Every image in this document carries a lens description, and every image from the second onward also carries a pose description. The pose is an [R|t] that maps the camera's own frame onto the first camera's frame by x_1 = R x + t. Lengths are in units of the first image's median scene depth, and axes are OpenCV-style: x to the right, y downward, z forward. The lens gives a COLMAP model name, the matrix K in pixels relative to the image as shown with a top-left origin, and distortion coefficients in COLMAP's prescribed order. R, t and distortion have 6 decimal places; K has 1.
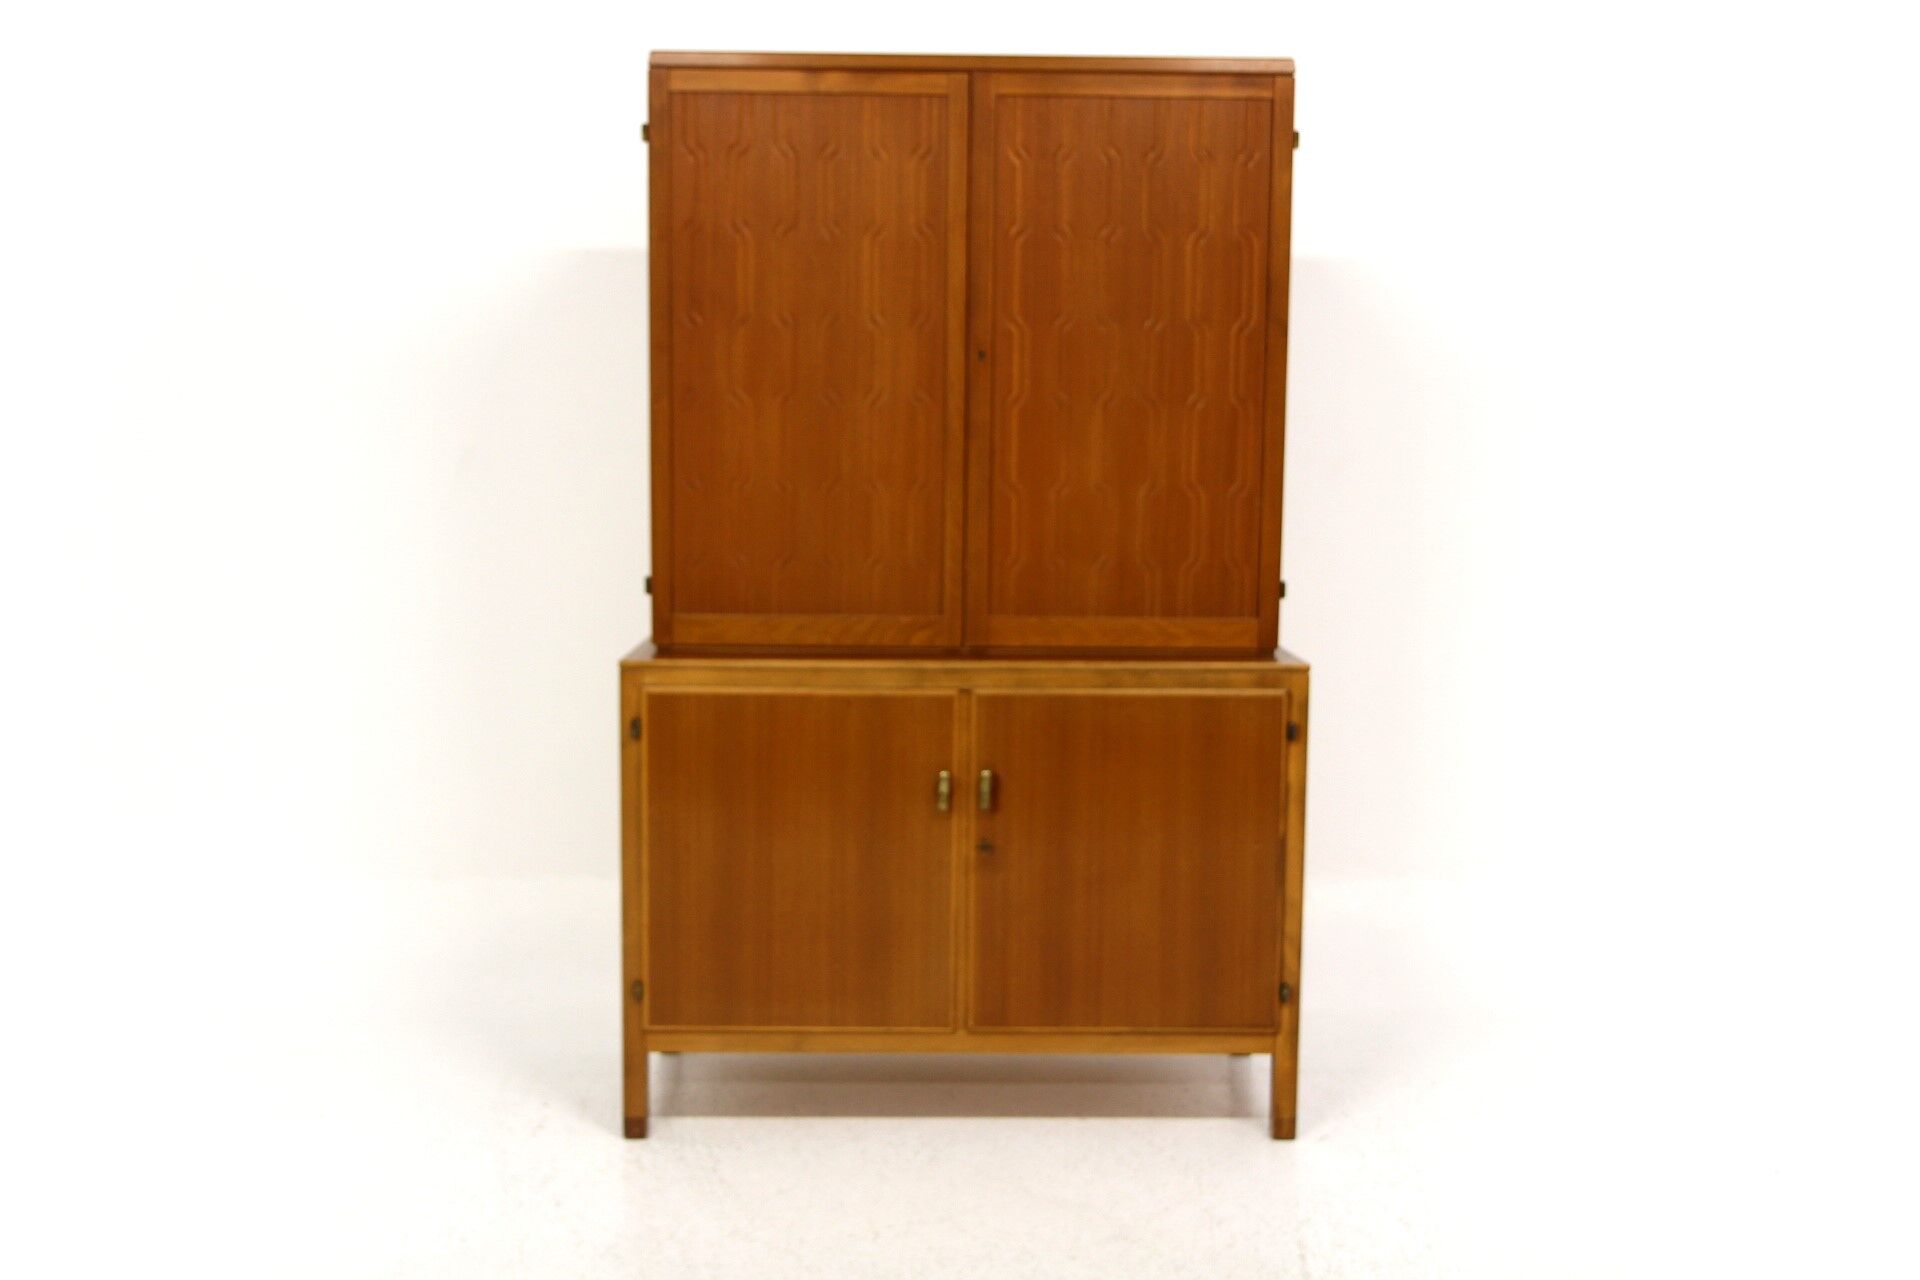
lens RADIAL K [[1945.1, 0, 959.6], [0, 1945.1, 643.1], [0, 0, 1]] dist [-0.023176, 0.000000]
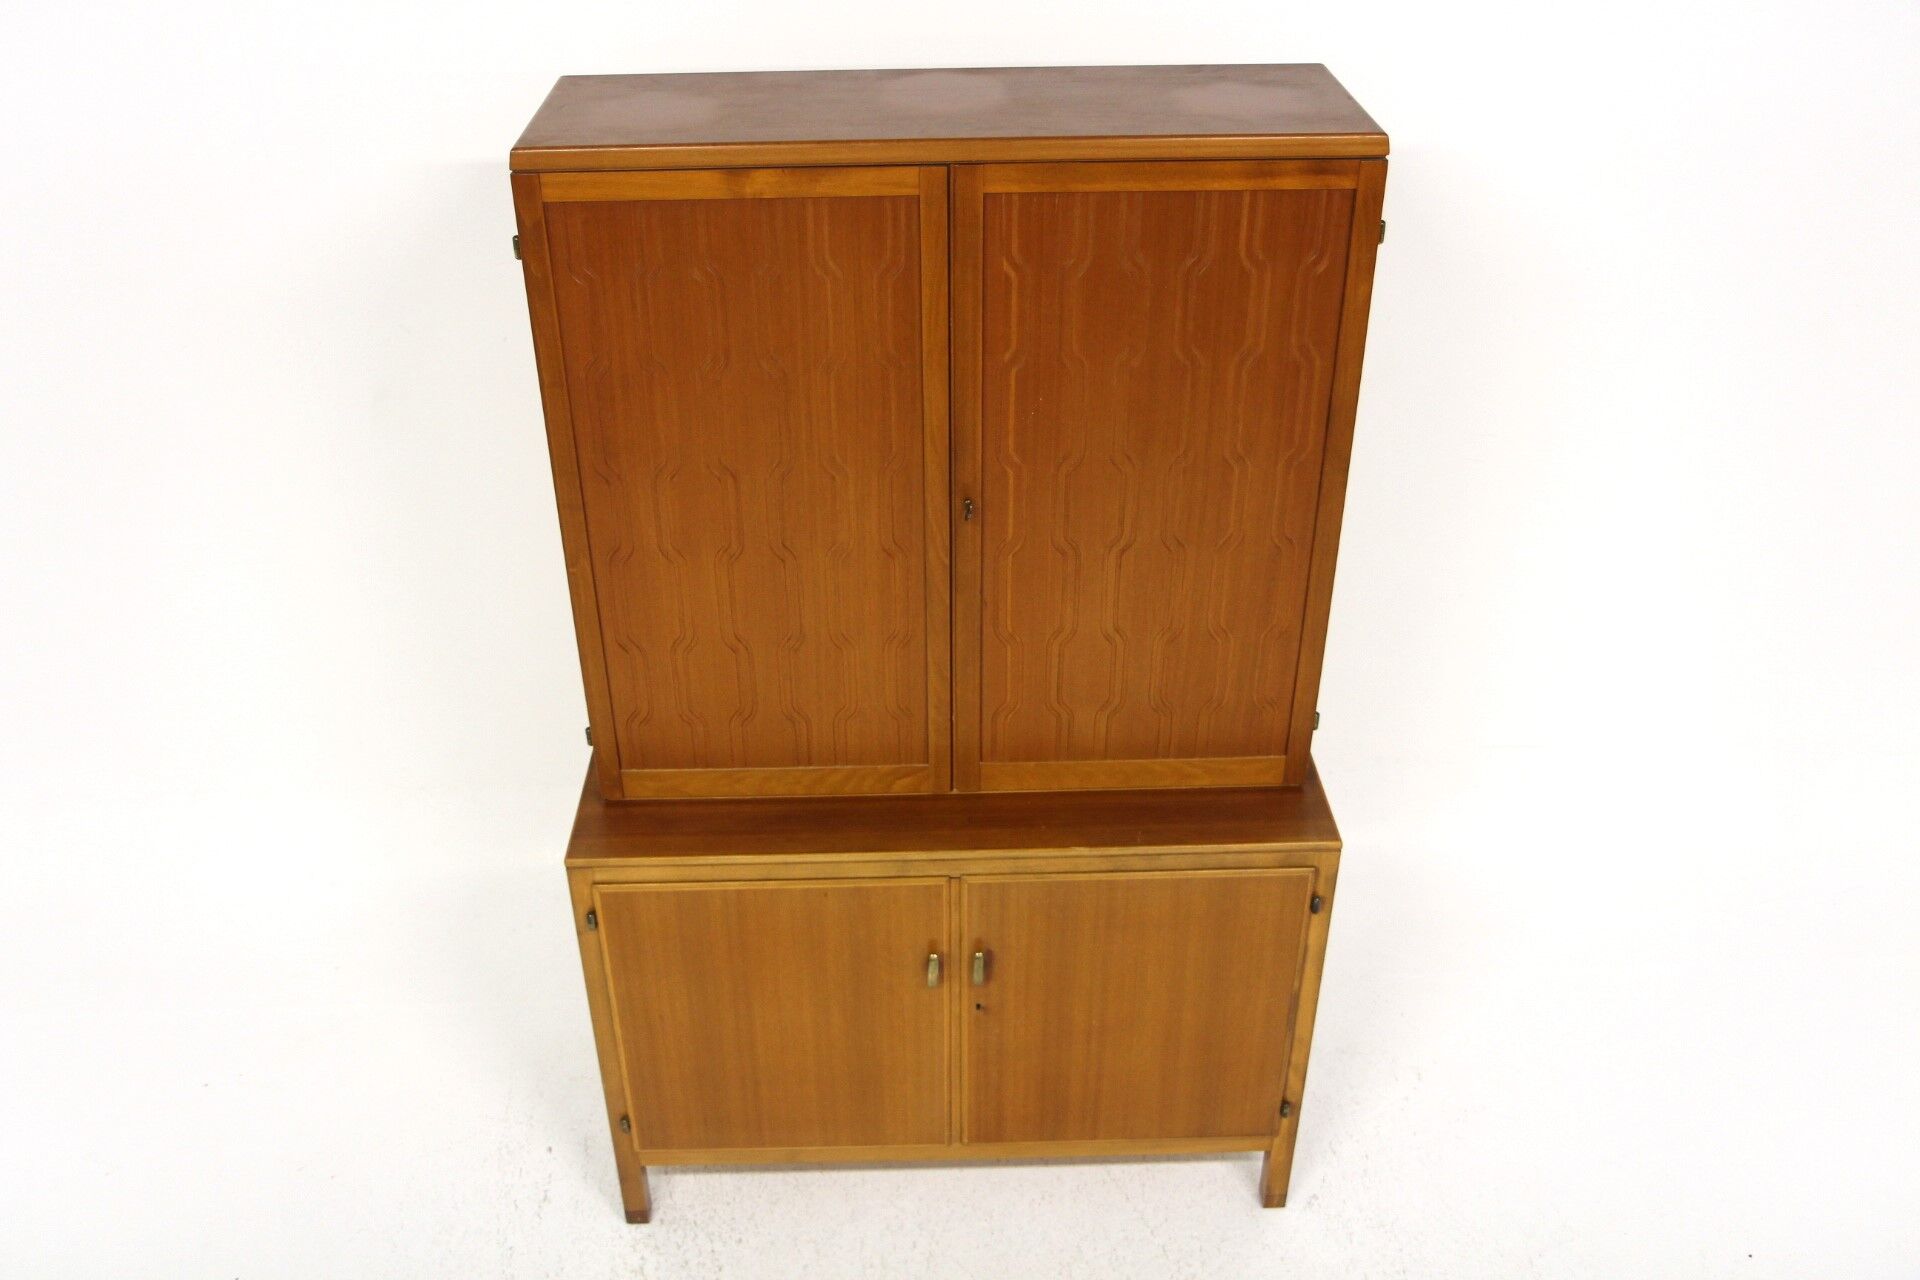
lens RADIAL K [[1699.3, 0, 955.7], [0, 1699.3, 638.0], [0, 0, 1]] dist [-0.068917, -0.002771]
pose [[0.999866, -0.016286, -0.001888, 0.006477], [0.015445, 0.897006, 0.441747, -0.411579], [-0.005501, -0.441717, 0.897137, 0.344058]]
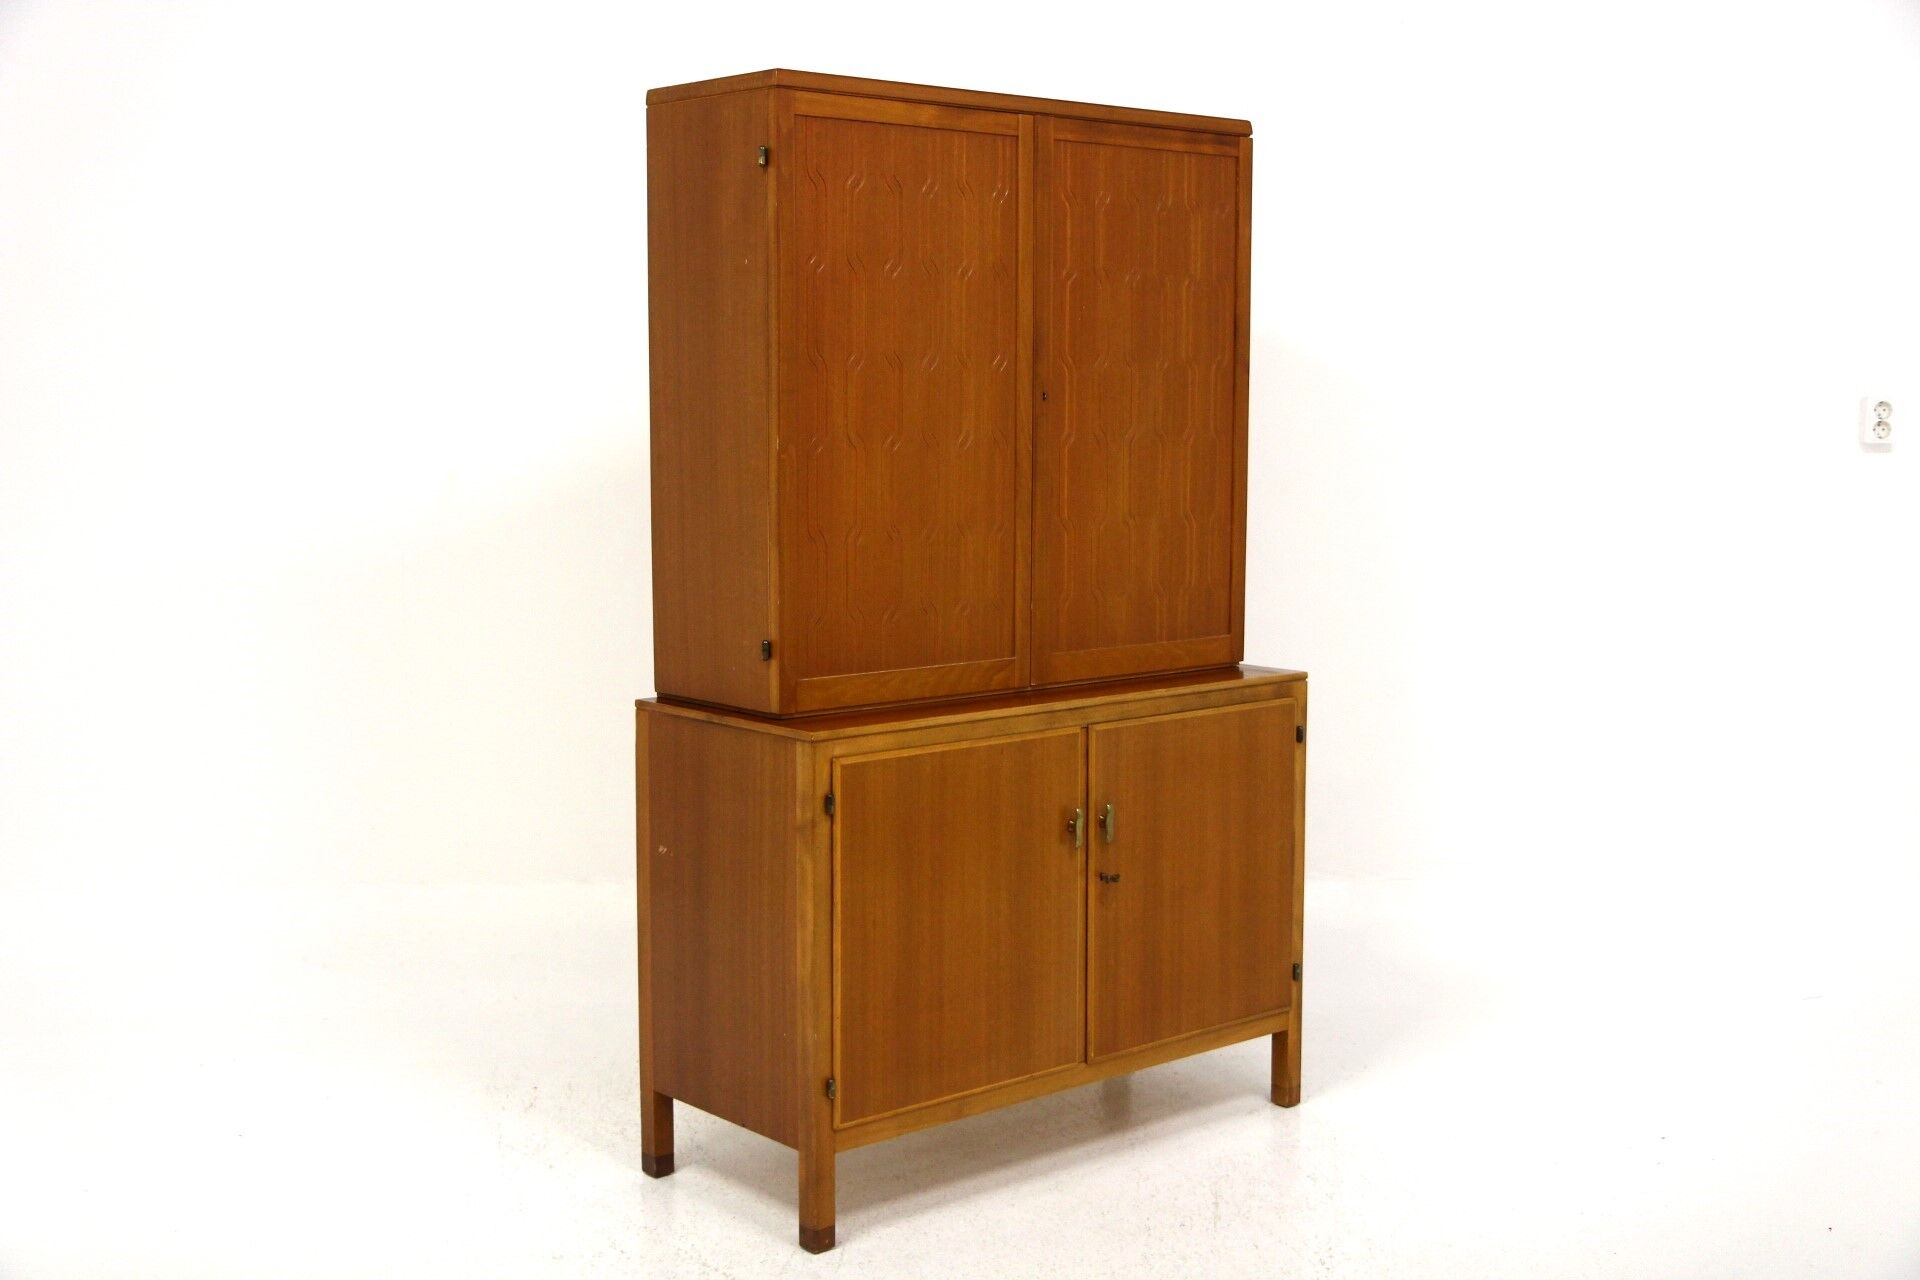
lens RADIAL K [[2290.6, 0, 958.9], [0, 2290.6, 635.9], [0, 0, 1]] dist [0.010888, 0.000000]
pose [[0.769542, -0.076149, 0.634040, -0.788621], [0.074893, 0.996775, 0.028816, -0.061757], [-0.634190, 0.025310, 0.772763, 0.113960]]
